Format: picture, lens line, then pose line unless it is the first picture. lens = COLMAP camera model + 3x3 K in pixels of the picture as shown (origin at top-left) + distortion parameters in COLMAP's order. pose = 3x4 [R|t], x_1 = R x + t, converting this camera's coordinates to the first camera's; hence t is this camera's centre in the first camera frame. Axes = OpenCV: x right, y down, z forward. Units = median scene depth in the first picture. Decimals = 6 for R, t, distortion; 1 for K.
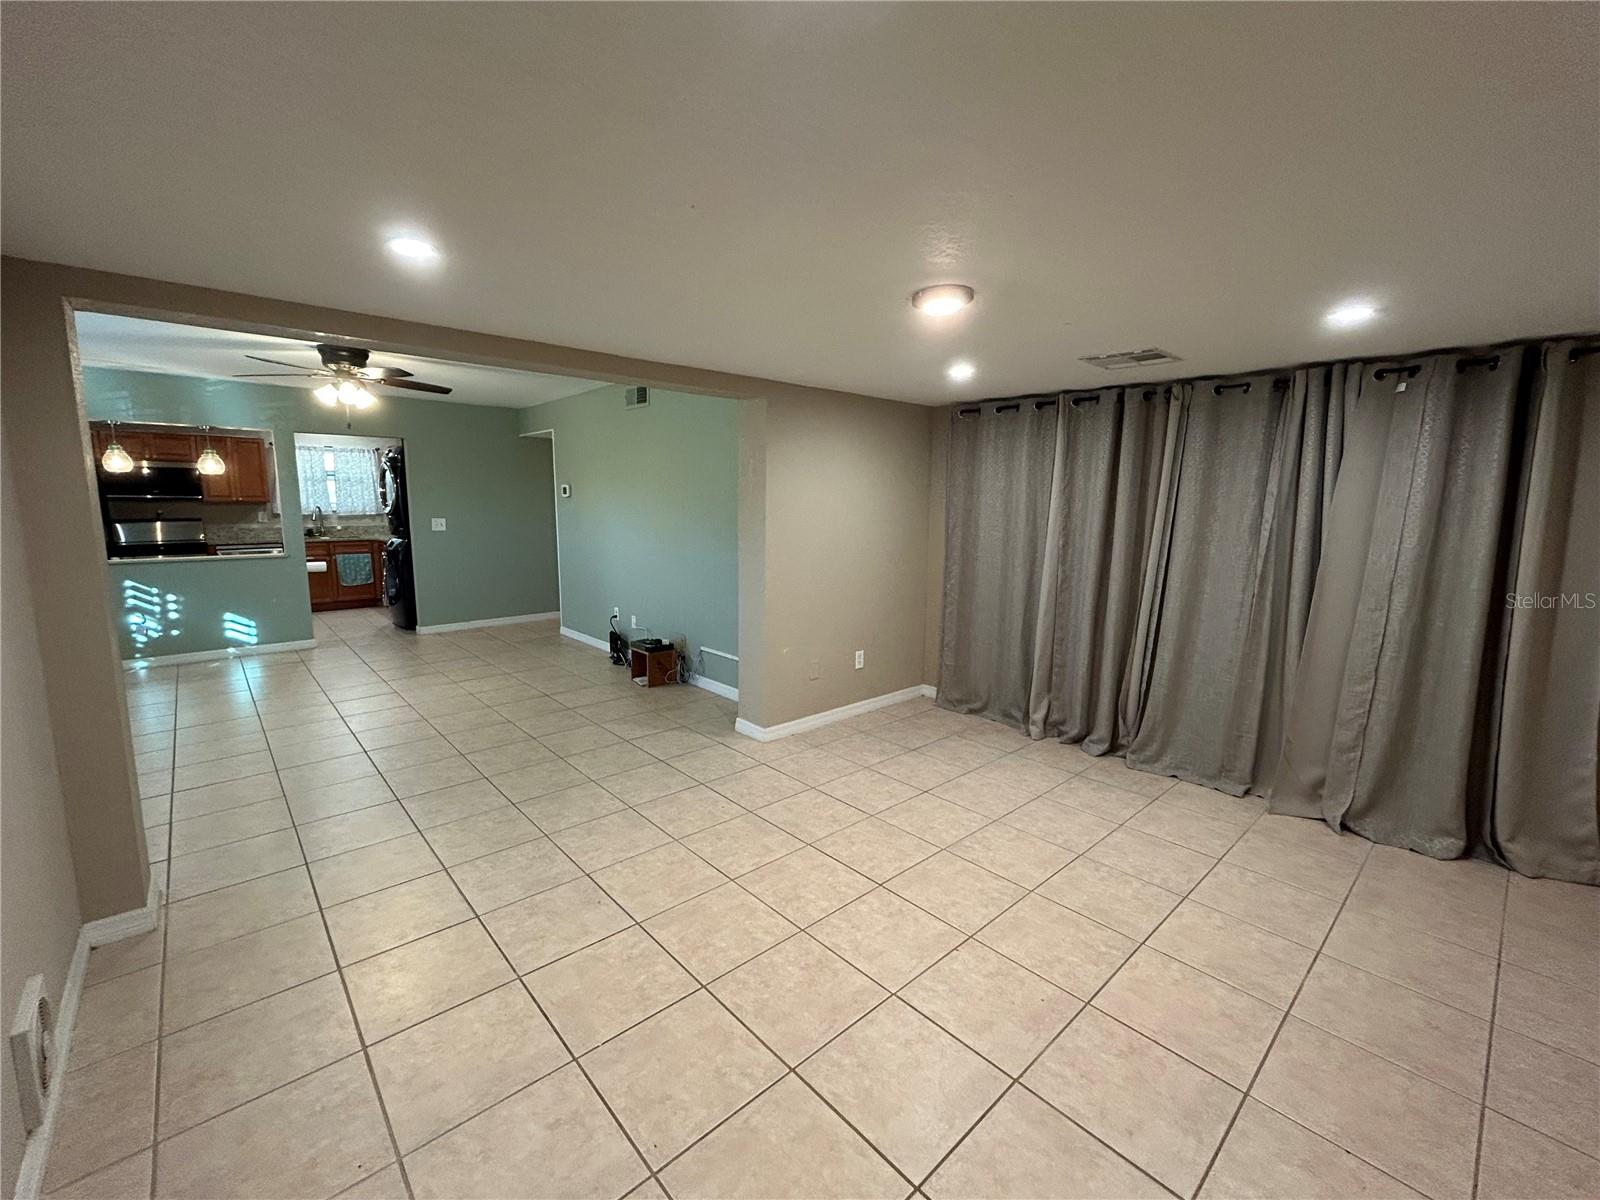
lens RADIAL K [[667.4, 0, 809.8], [0, 667.4, 608.8], [0, 0, 1]] dist [-0.000970, 0.000038]
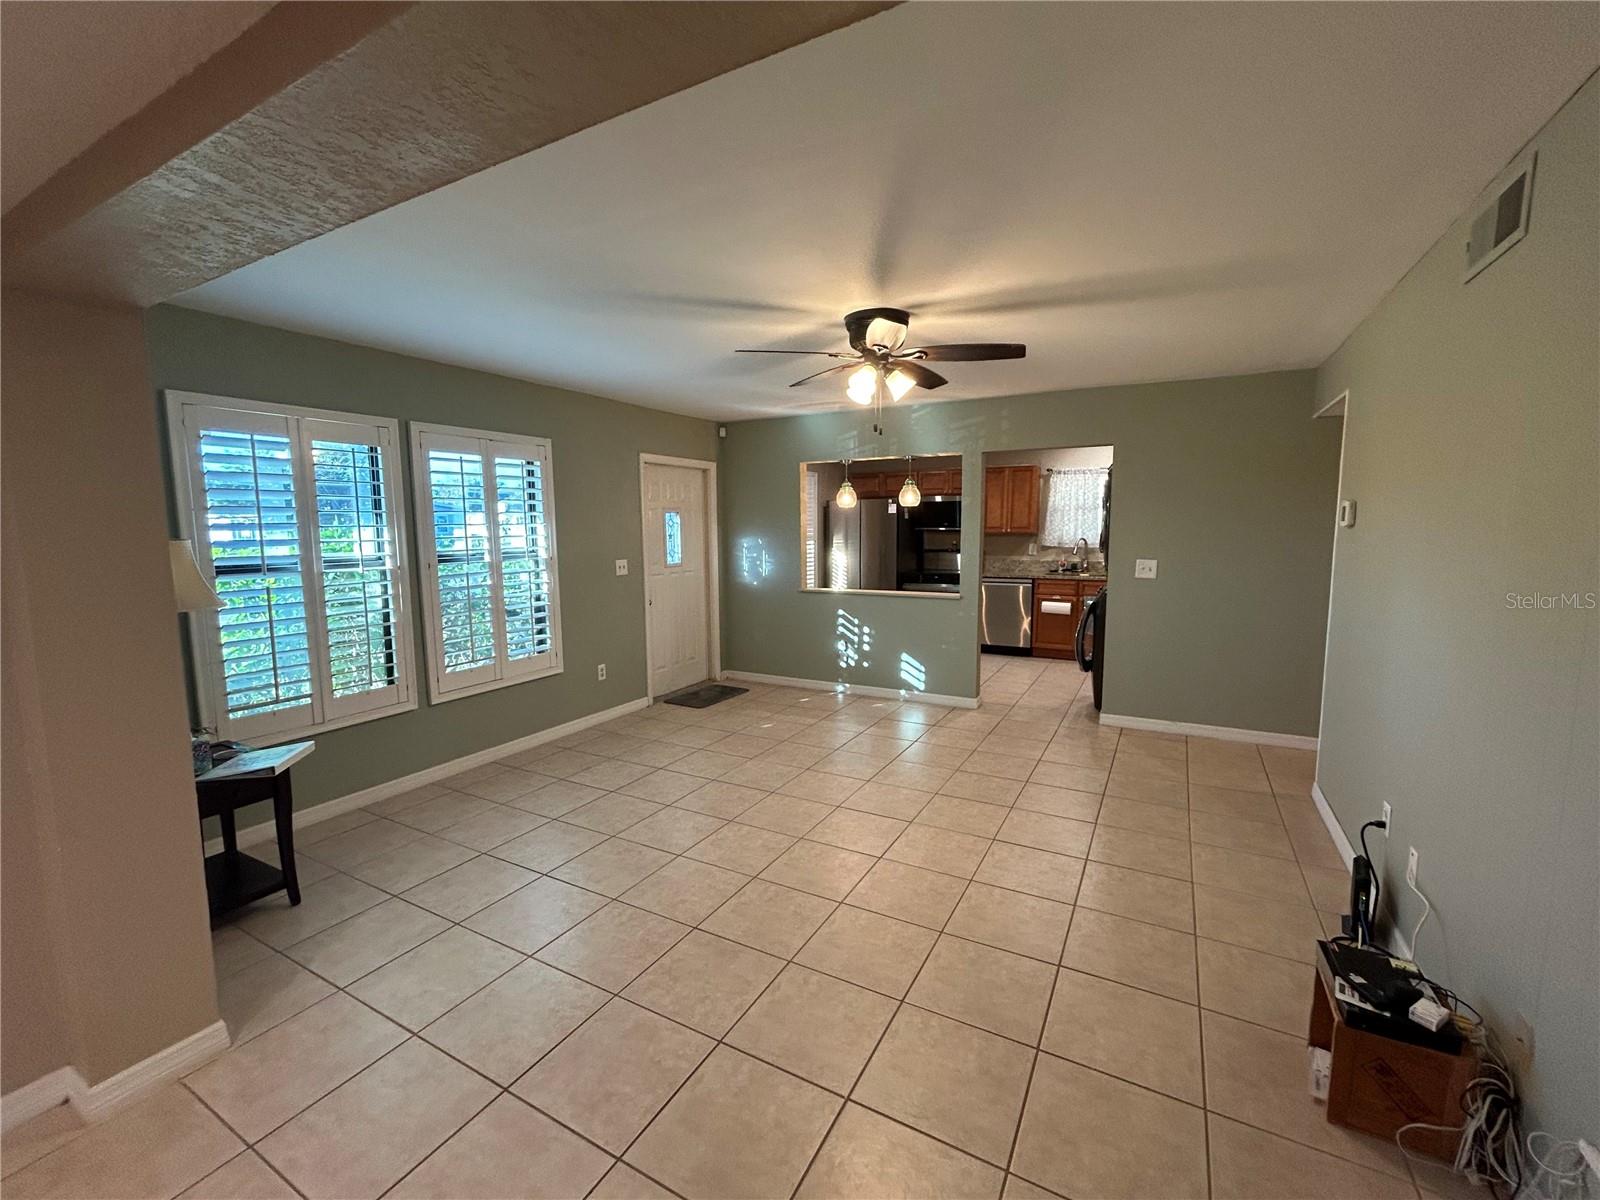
lens RADIAL K [[667.4, 0, 805.9], [0, 667.4, 600.8], [0, 0, 1]] dist [-0.000970, 0.000038]
pose [[0.311810, 0.097917, -0.945086, -0.037859], [-0.144177, 0.988034, 0.054798, -0.105833], [0.939142, 0.119173, 0.322196, 0.603071]]
